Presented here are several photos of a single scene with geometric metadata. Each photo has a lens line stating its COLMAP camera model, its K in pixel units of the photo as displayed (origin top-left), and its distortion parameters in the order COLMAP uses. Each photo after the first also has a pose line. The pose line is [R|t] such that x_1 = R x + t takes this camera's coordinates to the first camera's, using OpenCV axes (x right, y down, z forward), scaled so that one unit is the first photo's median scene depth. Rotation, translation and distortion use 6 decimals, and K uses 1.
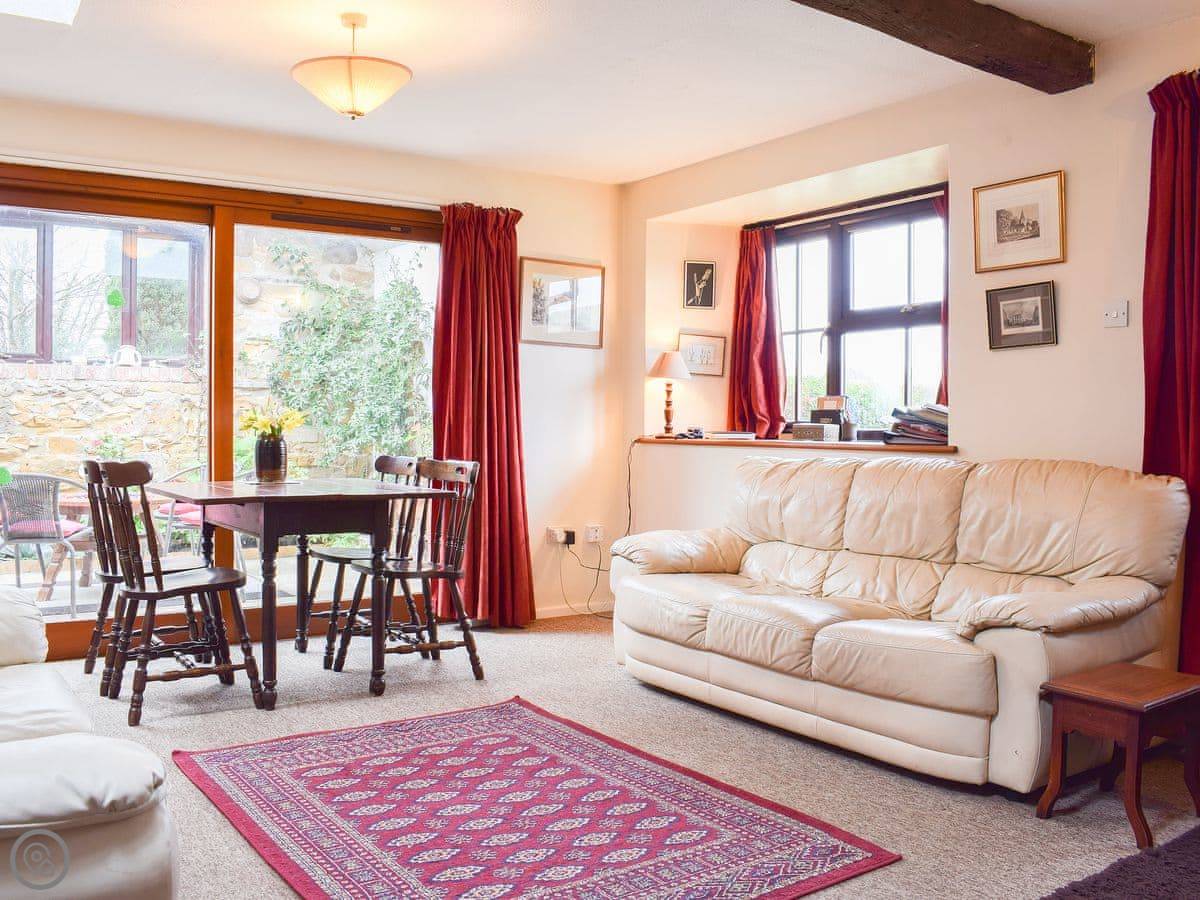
lens RADIAL K [[1077.3, 0, 603.7], [0, 1077.3, 446.2], [0, 0, 1]] dist [-0.034400, -0.068332]
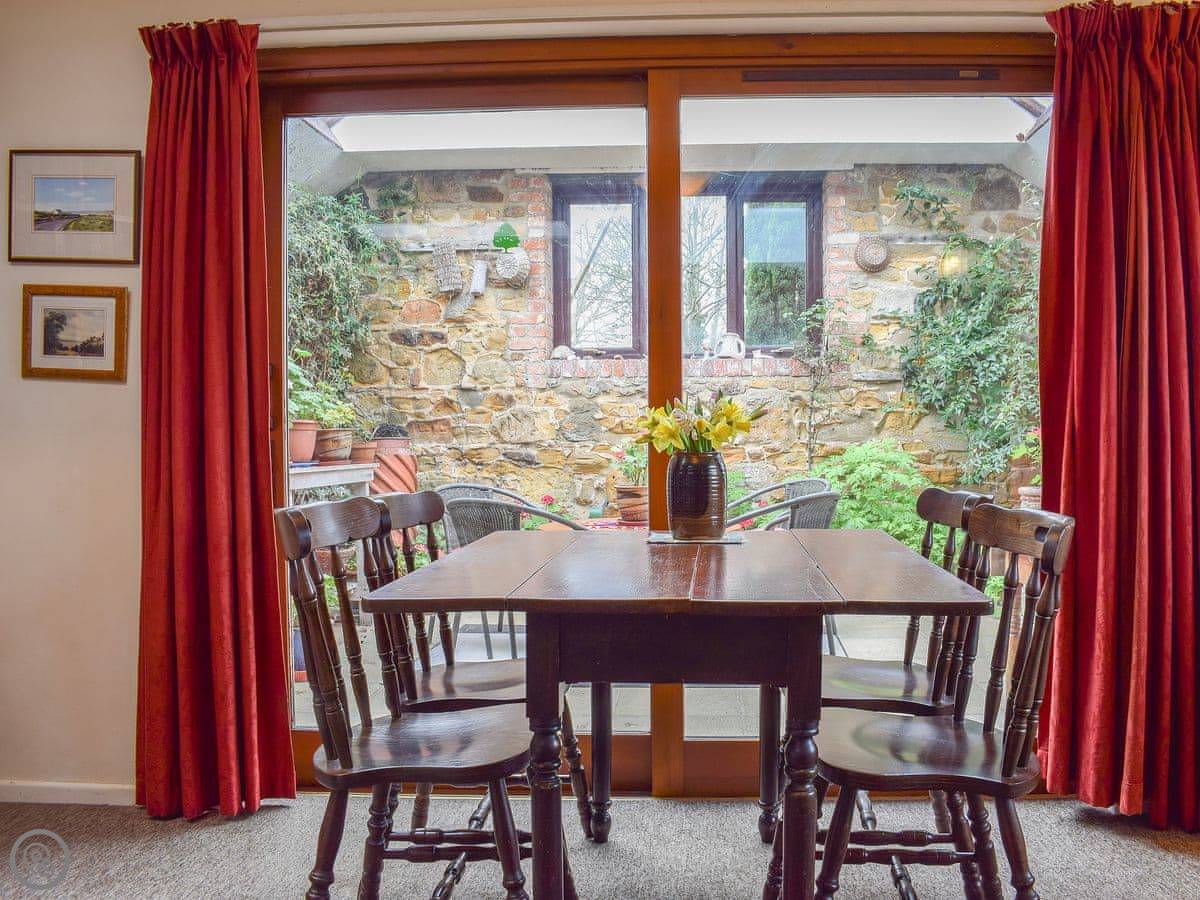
lens RADIAL K [[1077.3, 0, 669.1], [0, 1077.3, 452.2], [0, 0, 1]] dist [-0.034400, -0.068332]
pose [[0.814660, 0.006052, -0.579908, -0.000538], [-0.002976, 0.999976, 0.006254, -0.011692], [0.579931, -0.003369, 0.814658, 0.462045]]
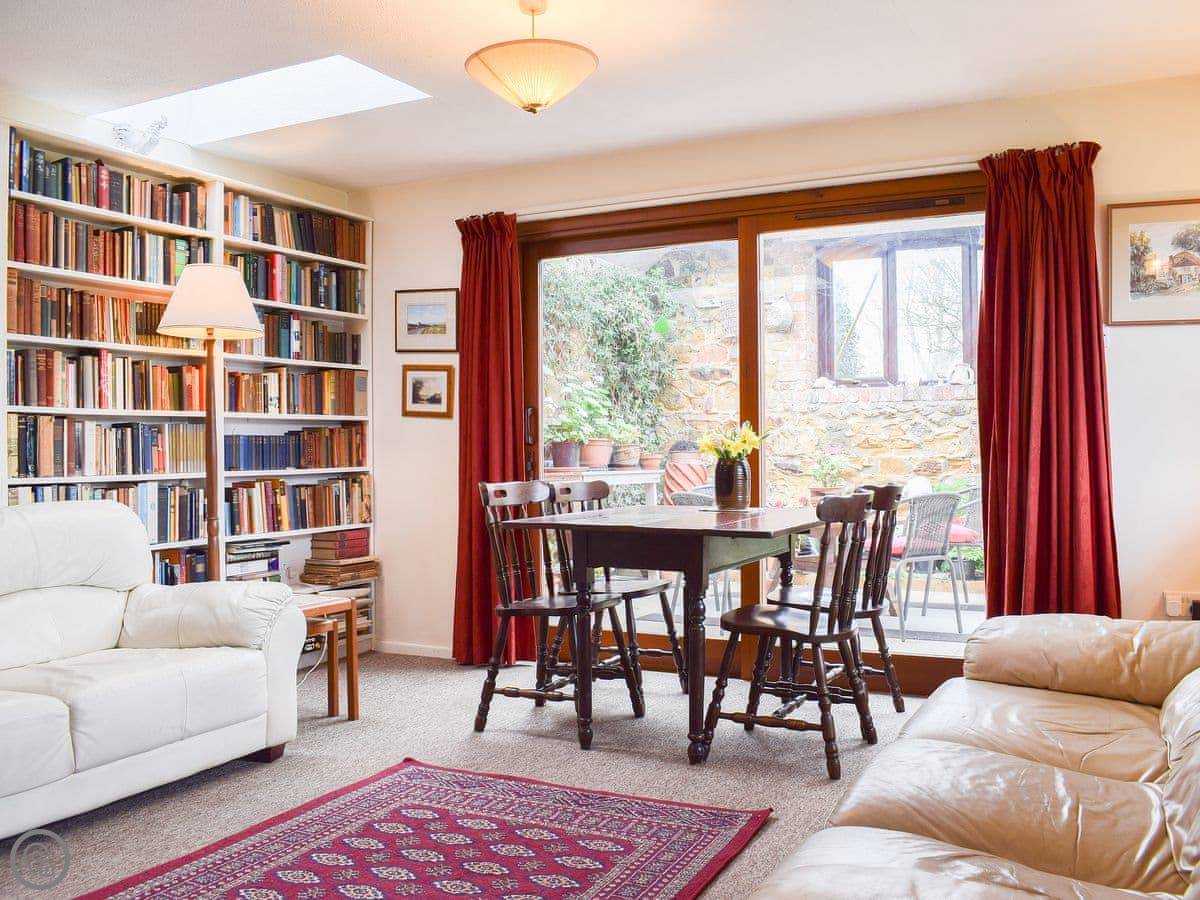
lens RADIAL K [[1077.3, 0, 619.1], [0, 1077.3, 450.2], [0, 0, 1]] dist [-0.034400, -0.068332]
pose [[0.493449, -0.001445, -0.869773, 0.380033], [-0.009456, 0.999931, -0.007026, -0.008823], [0.869723, 0.011691, 0.493401, 0.393295]]
